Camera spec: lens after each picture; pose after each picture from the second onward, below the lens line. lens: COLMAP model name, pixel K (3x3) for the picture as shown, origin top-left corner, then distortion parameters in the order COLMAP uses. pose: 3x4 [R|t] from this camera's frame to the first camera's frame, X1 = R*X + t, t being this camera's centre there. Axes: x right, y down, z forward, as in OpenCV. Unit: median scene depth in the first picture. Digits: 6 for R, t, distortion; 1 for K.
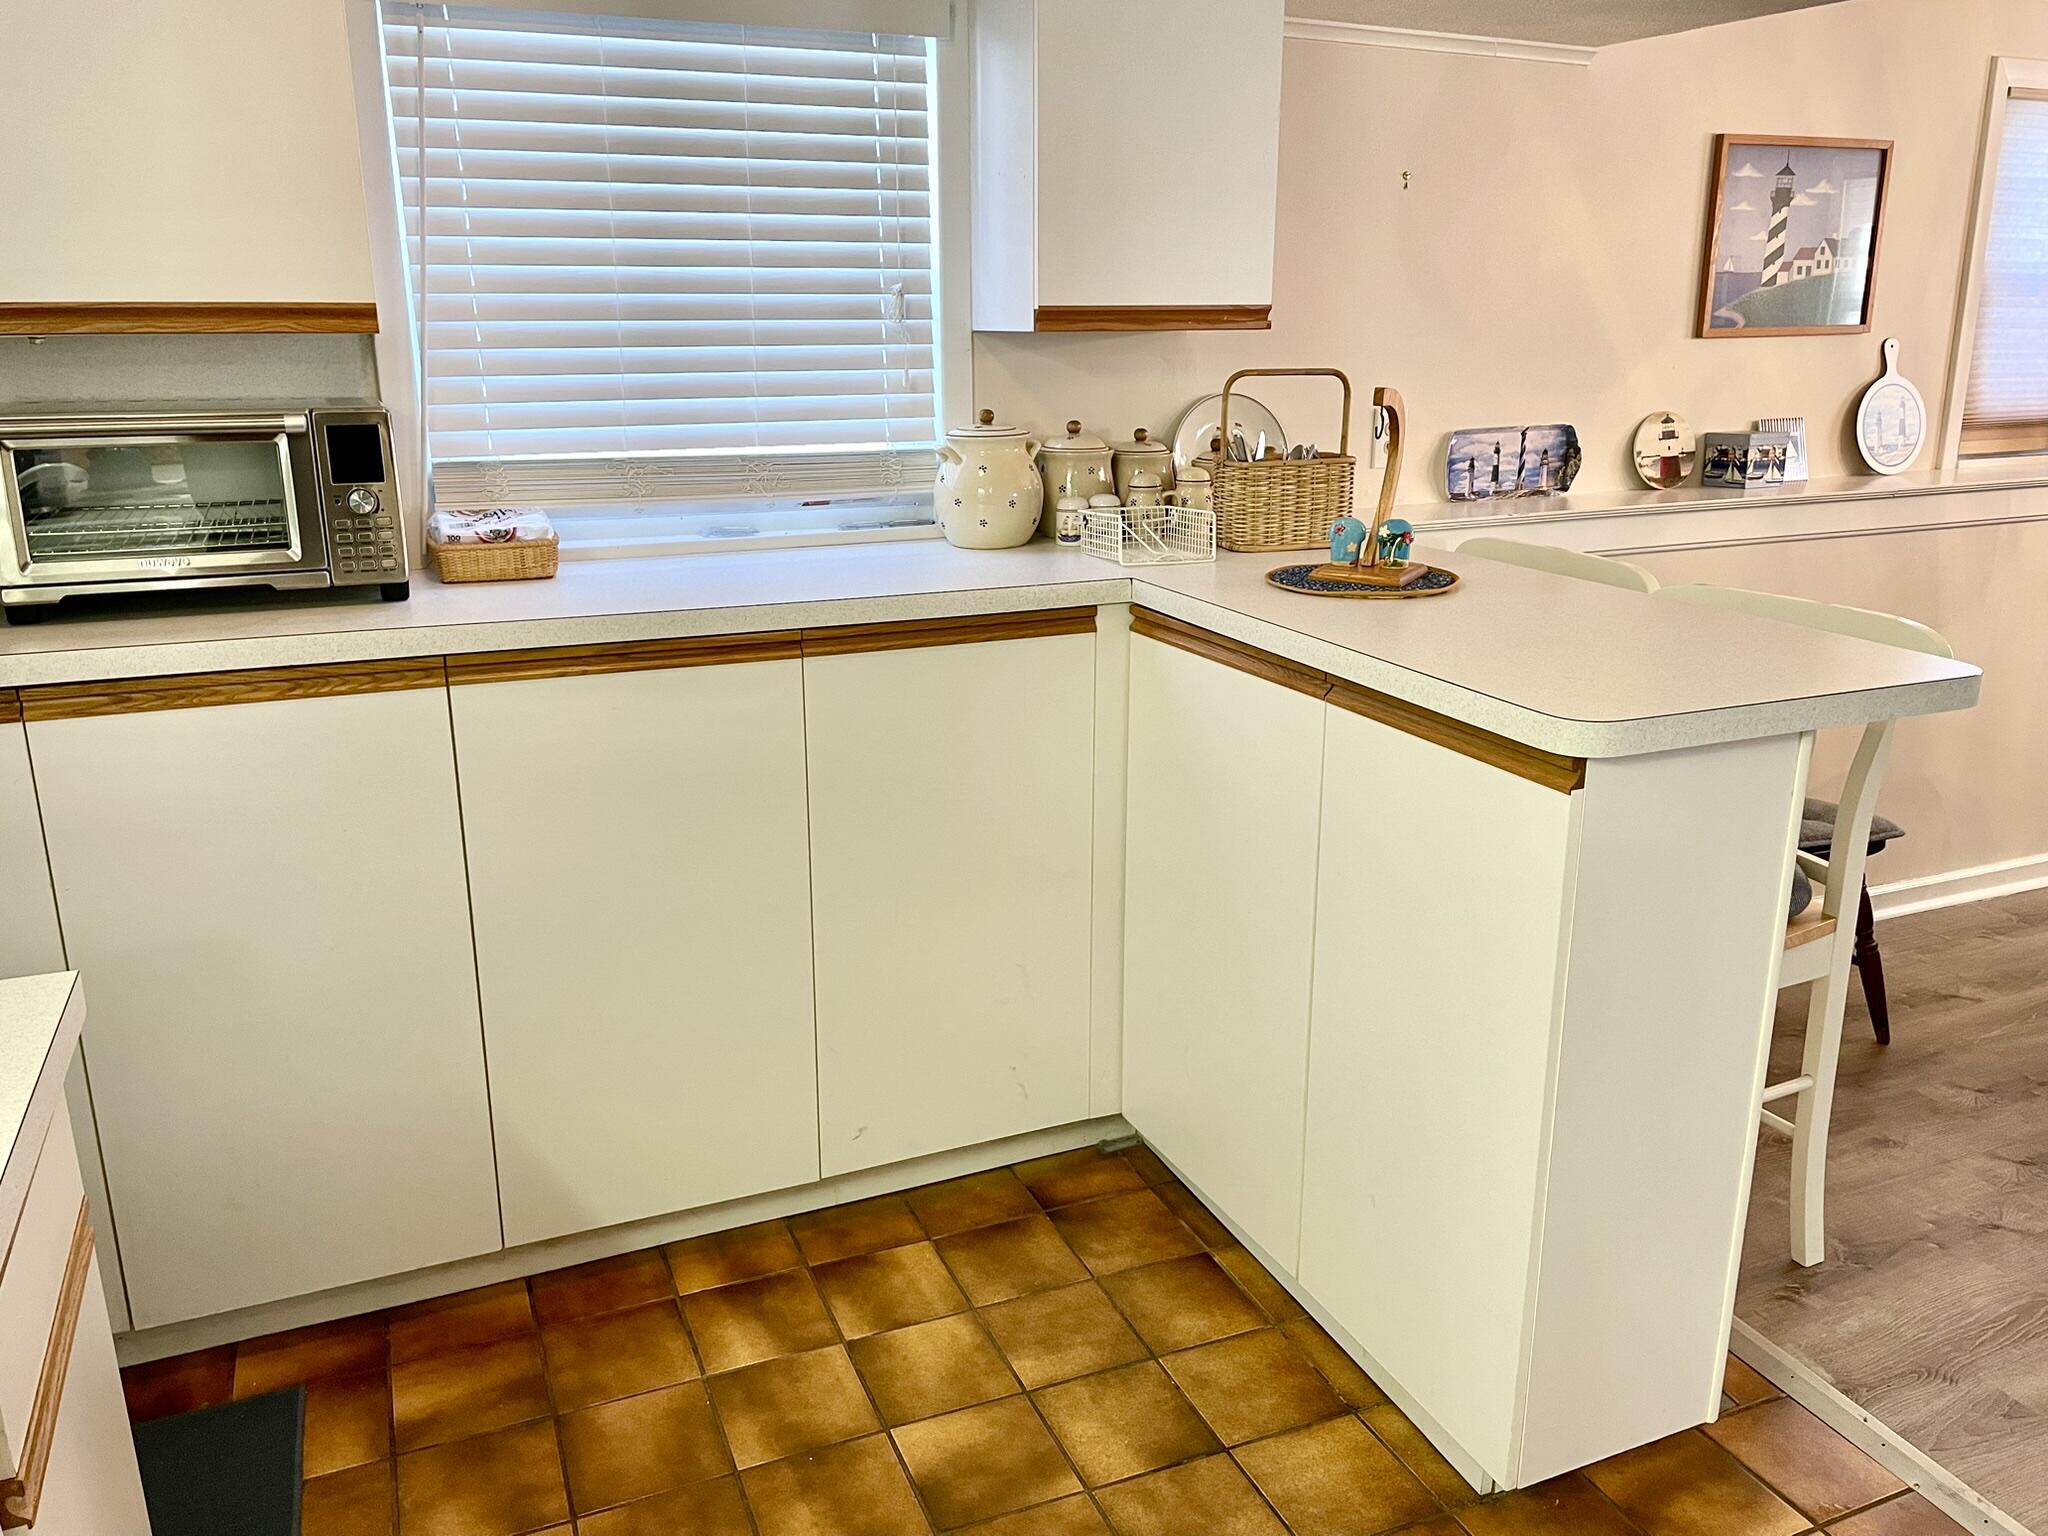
lens RADIAL K [[1595.9, 0, 1024.0], [0, 1595.9, 768.0], [0, 0, 1]] dist [-0.001310, -0.002758]
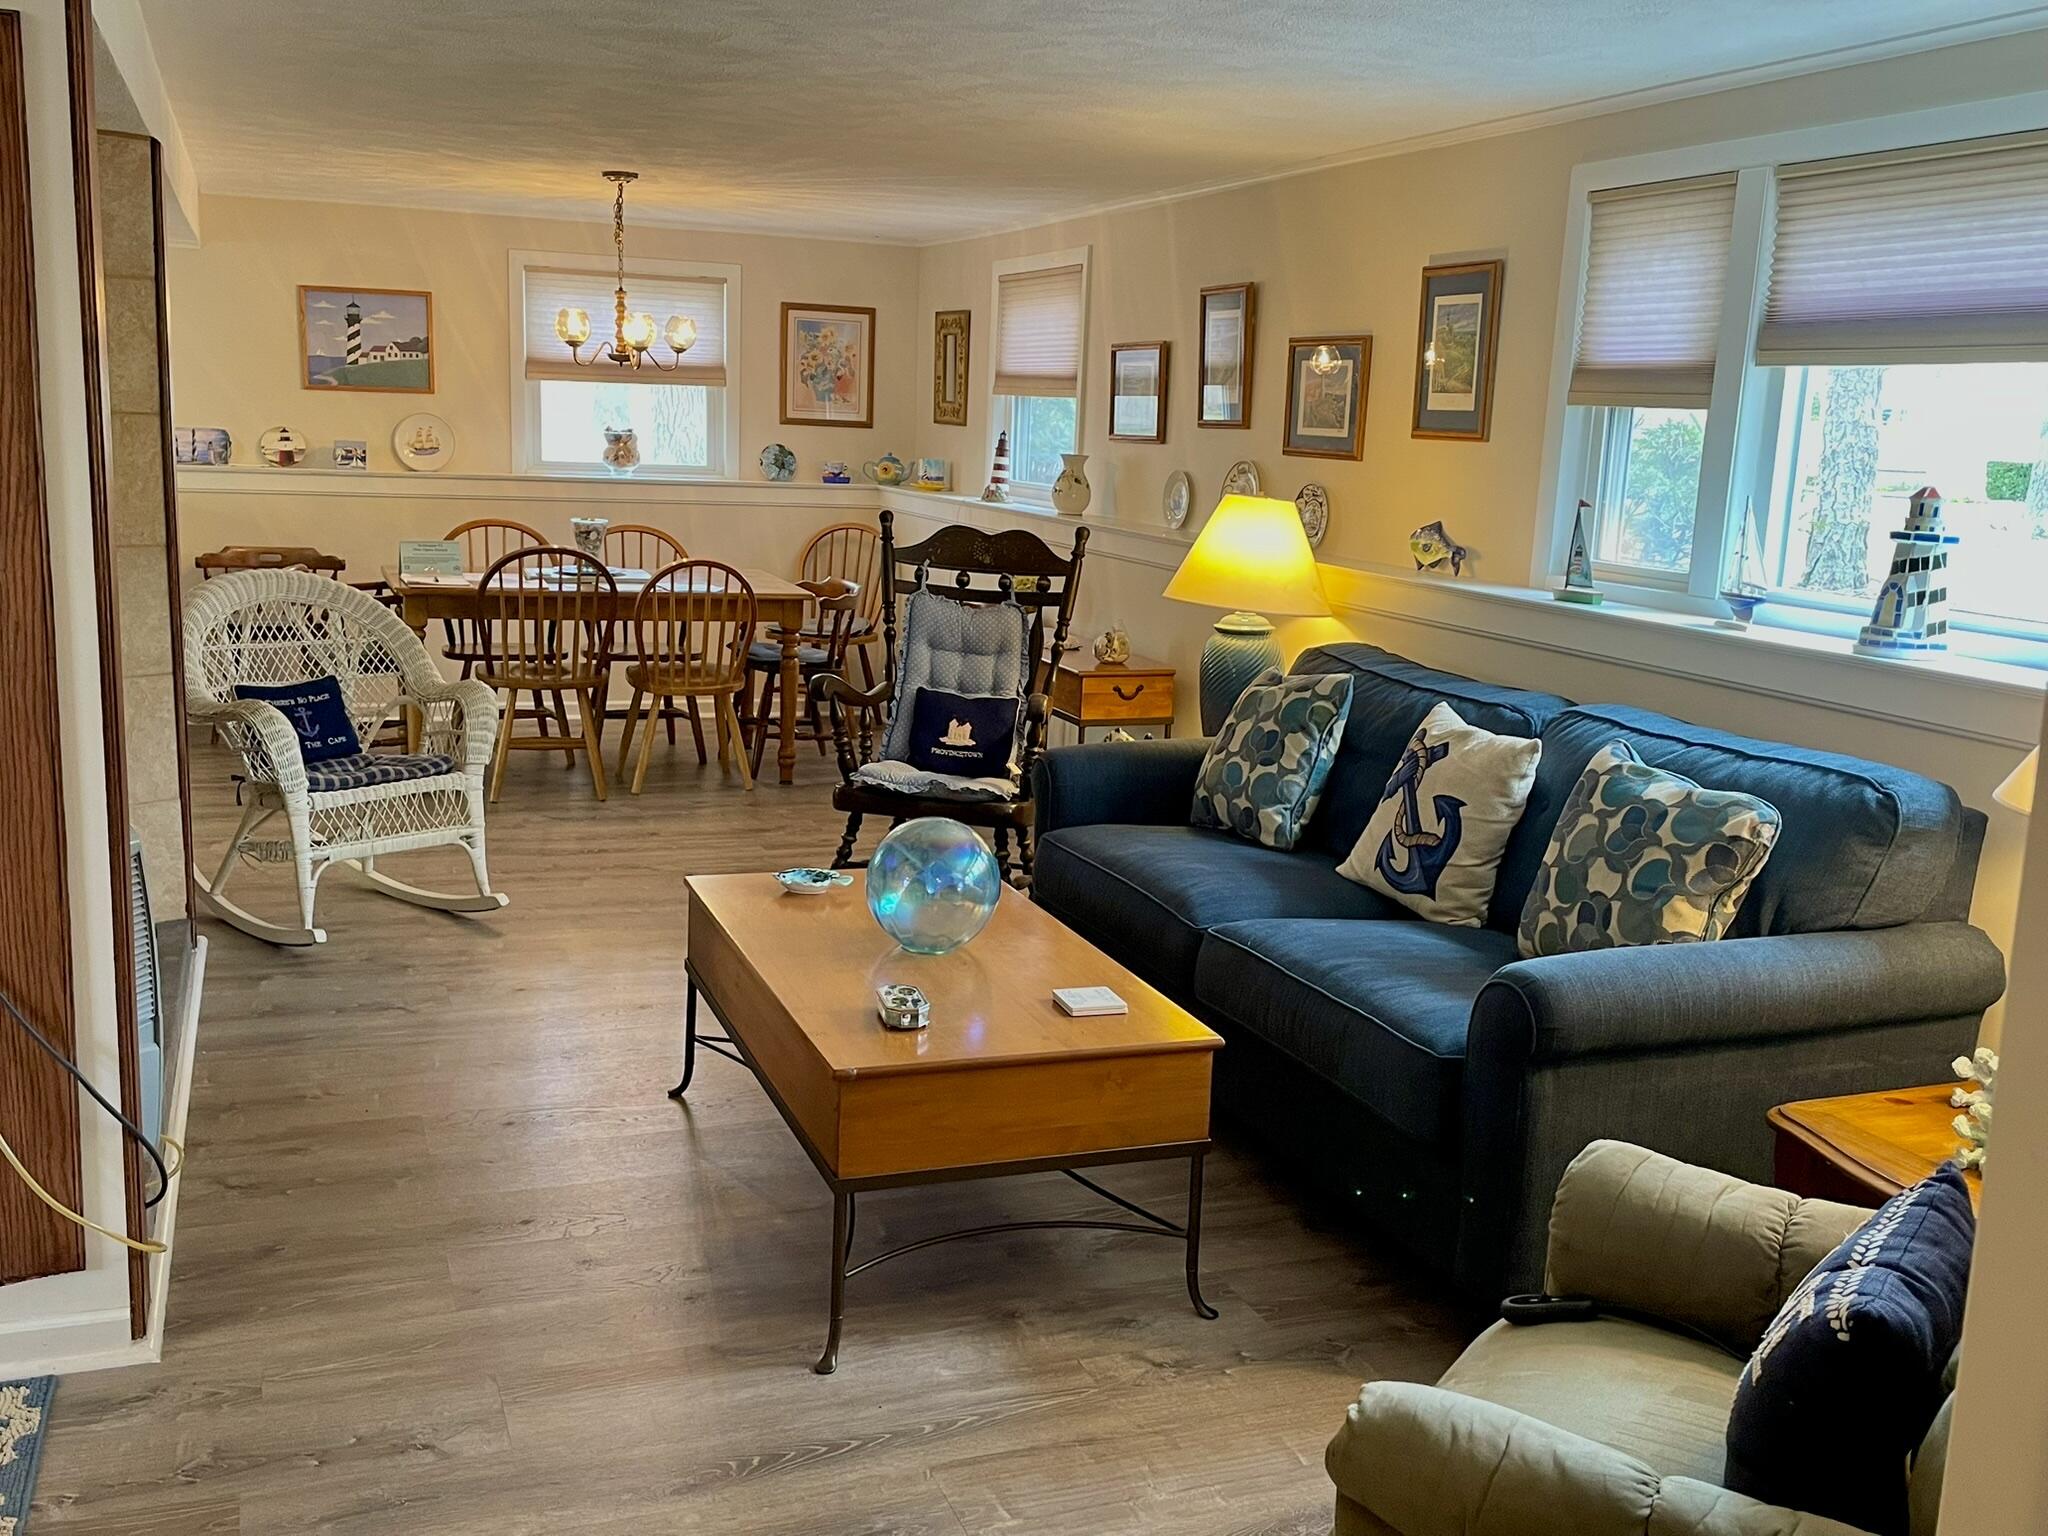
lens RADIAL K [[1896.3, 0, 1024.0], [0, 1896.3, 768.0], [0, 0, 1]] dist [0.014677, 0.009168]
pose [[0.998515, 0.051114, -0.018821, 1.337650], [-0.052662, 0.994189, -0.093888, 0.344976], [0.013912, 0.094740, 0.995405, -1.194287]]
